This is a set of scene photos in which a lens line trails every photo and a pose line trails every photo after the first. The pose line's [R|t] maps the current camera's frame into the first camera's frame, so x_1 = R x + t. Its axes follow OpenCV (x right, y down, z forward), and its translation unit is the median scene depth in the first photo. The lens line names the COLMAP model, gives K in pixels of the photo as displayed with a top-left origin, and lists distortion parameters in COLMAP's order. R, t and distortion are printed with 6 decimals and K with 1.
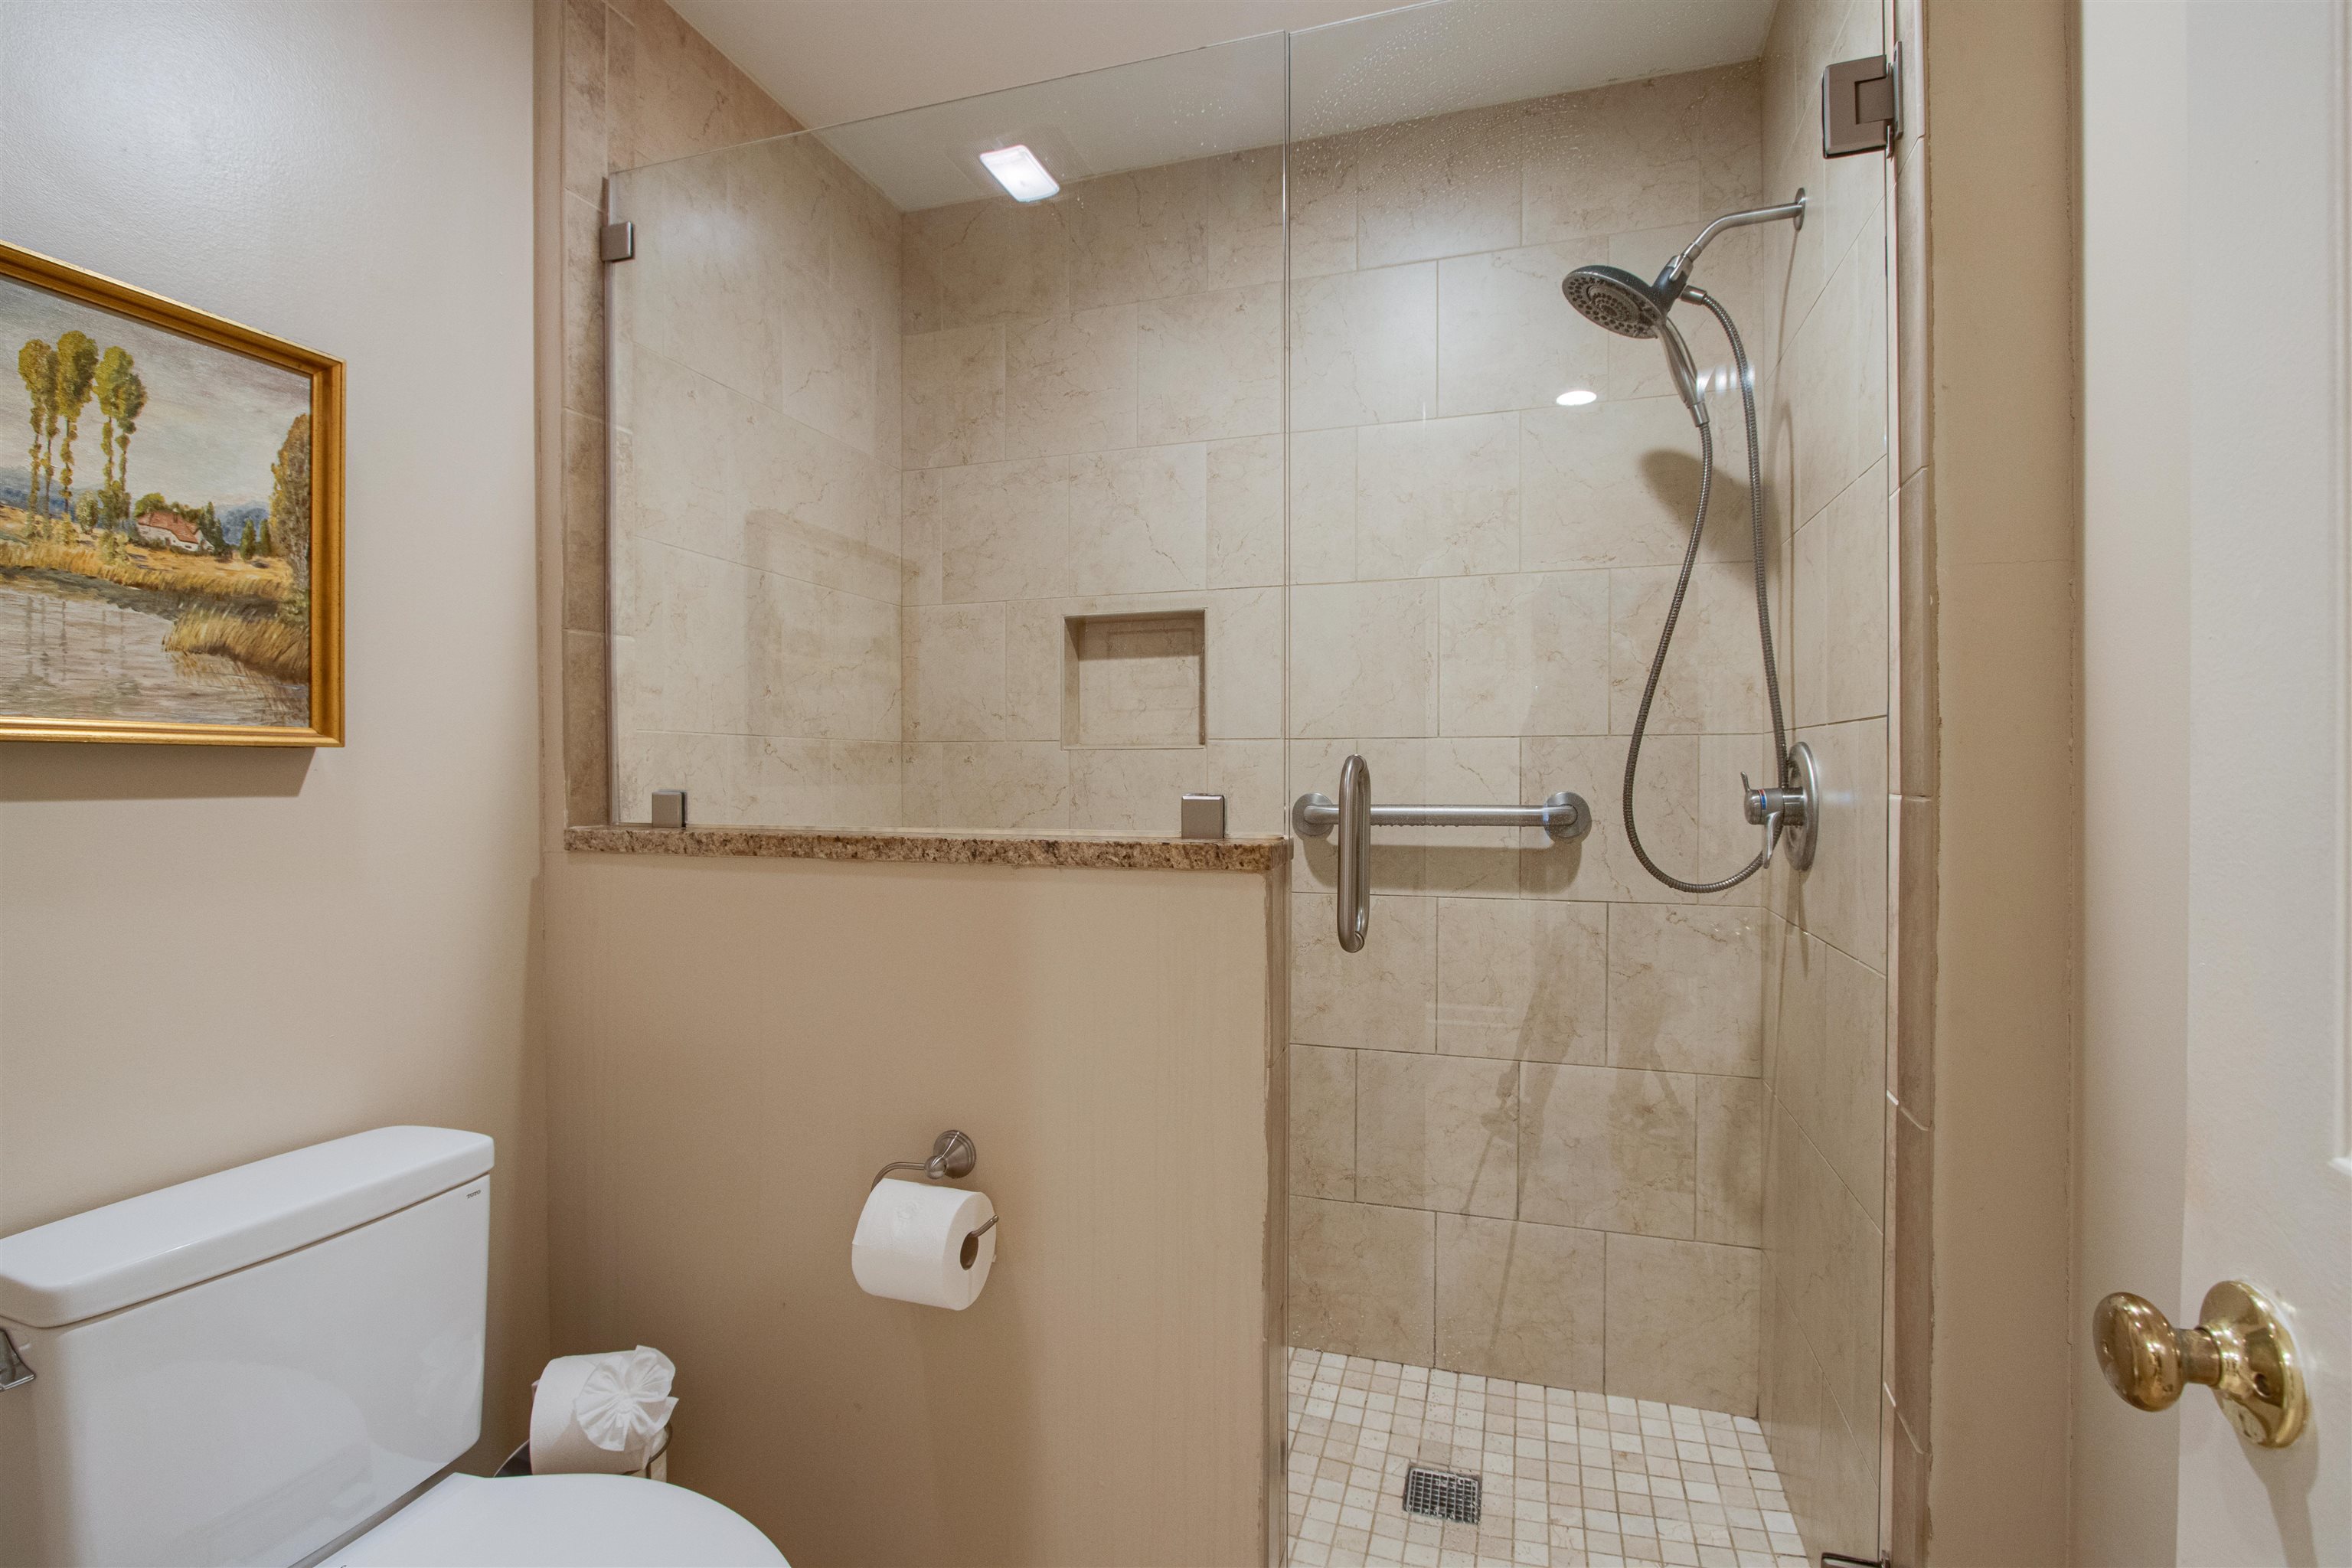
lens RADIAL K [[1099.6, 0, 1173.1], [0, 1099.6, 783.0], [0, 0, 1]] dist [-0.015790, 0.001650]
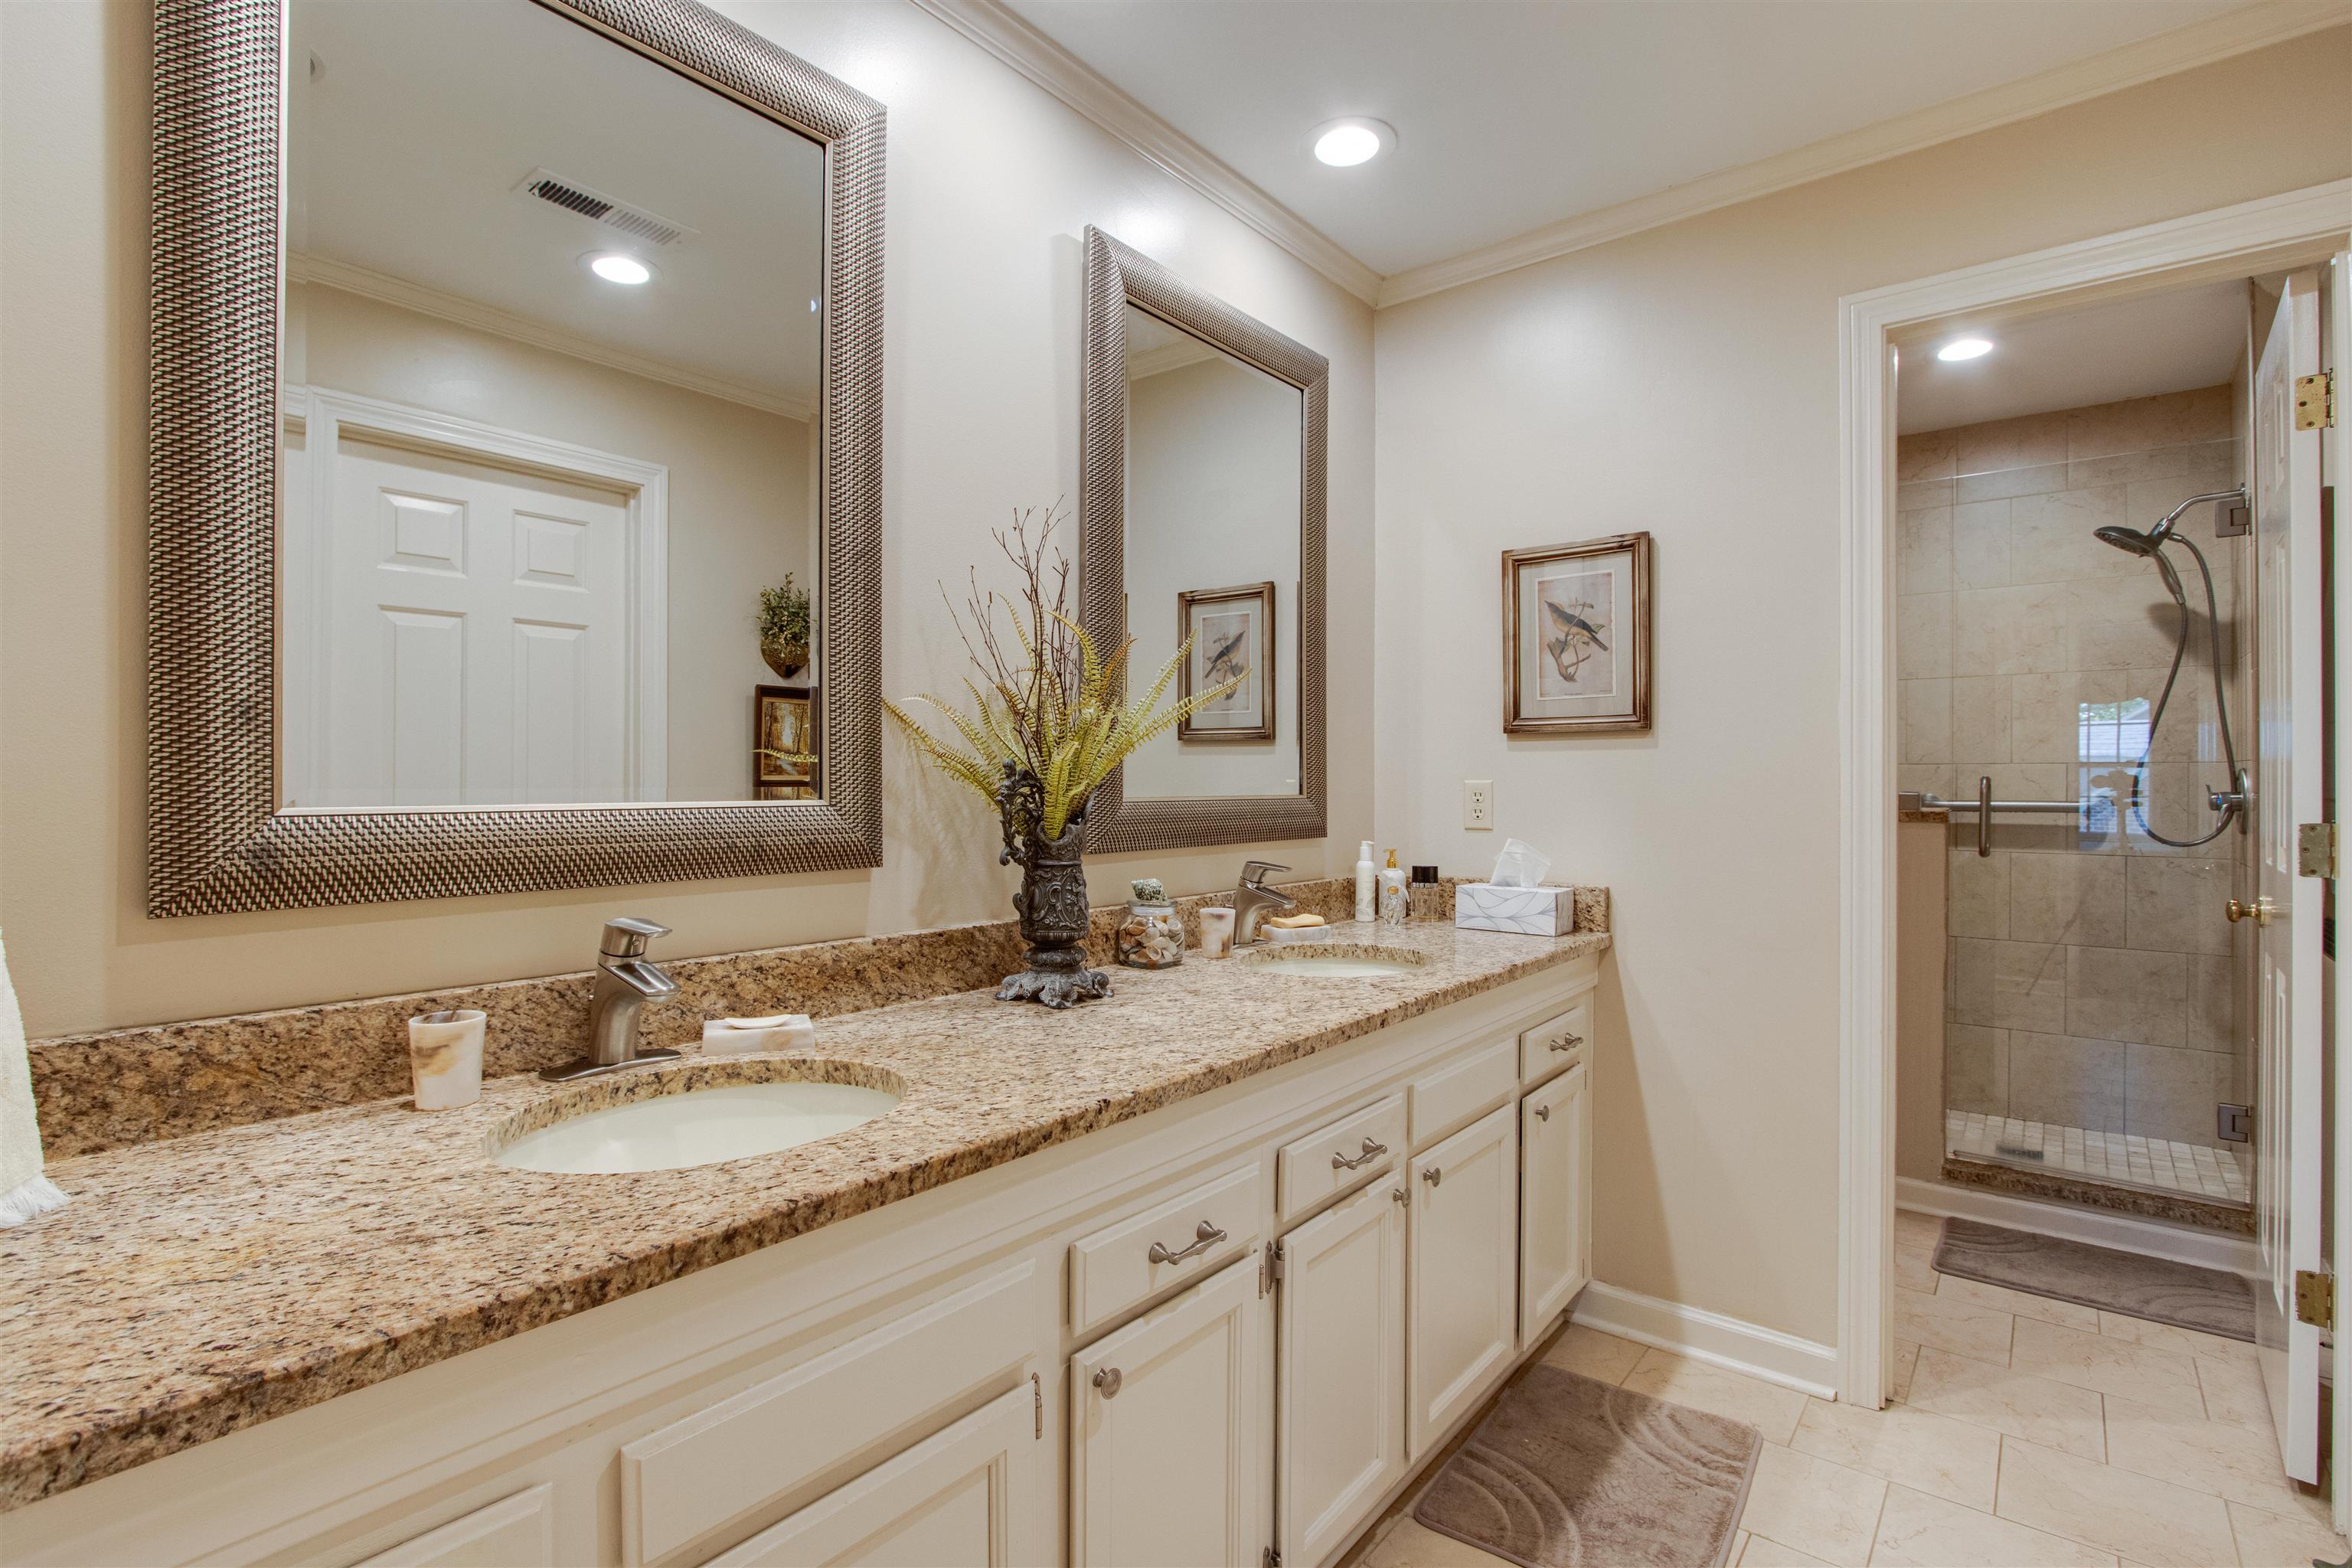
lens RADIAL K [[1099.6, 0, 1179.1], [0, 1099.6, 786.1], [0, 0, 1]] dist [-0.015790, 0.001650]
pose [[0.931352, -0.000193, -0.364121, -0.414352], [-0.000385, 0.999999, -0.001514, -0.001297], [0.364121, 0.001550, 0.931350, -1.268907]]
